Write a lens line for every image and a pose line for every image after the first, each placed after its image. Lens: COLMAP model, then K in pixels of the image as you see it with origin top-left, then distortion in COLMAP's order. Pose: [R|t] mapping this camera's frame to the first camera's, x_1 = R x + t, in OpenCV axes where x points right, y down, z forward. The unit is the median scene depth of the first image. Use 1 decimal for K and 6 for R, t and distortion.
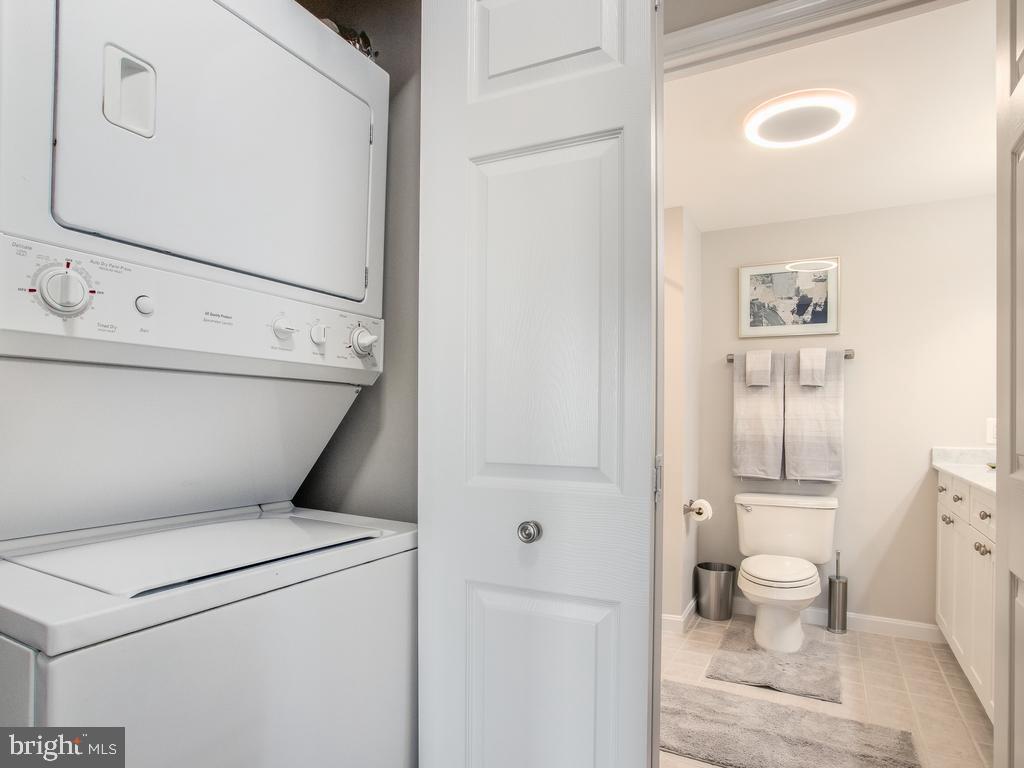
lens RADIAL K [[568.5, 0, 512.8], [0, 568.5, 417.6], [0, 0, 1]] dist [-0.030958, 0.023807]
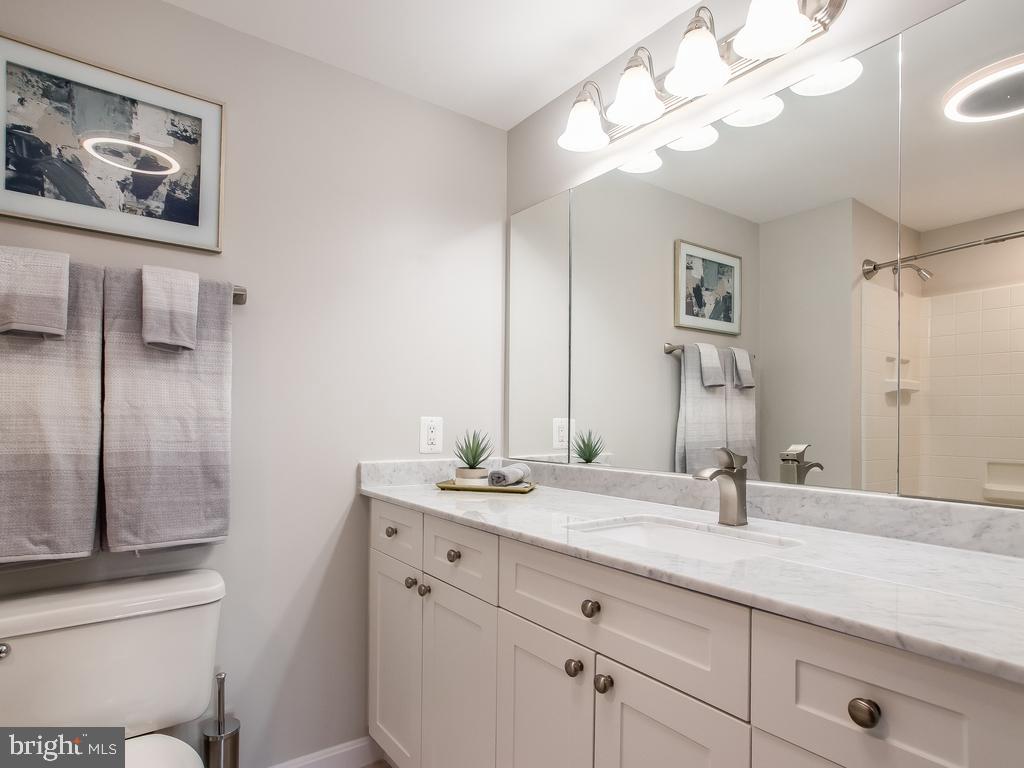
lens RADIAL K [[568.5, 0, 512.8], [0, 568.5, 417.6], [0, 0, 1]] dist [-0.030958, 0.023807]
pose [[0.409039, 0.006957, 0.912490, 0.214480], [-0.004934, 0.999973, -0.005412, 0.004706], [-0.912504, -0.002289, 0.409062, 0.538386]]
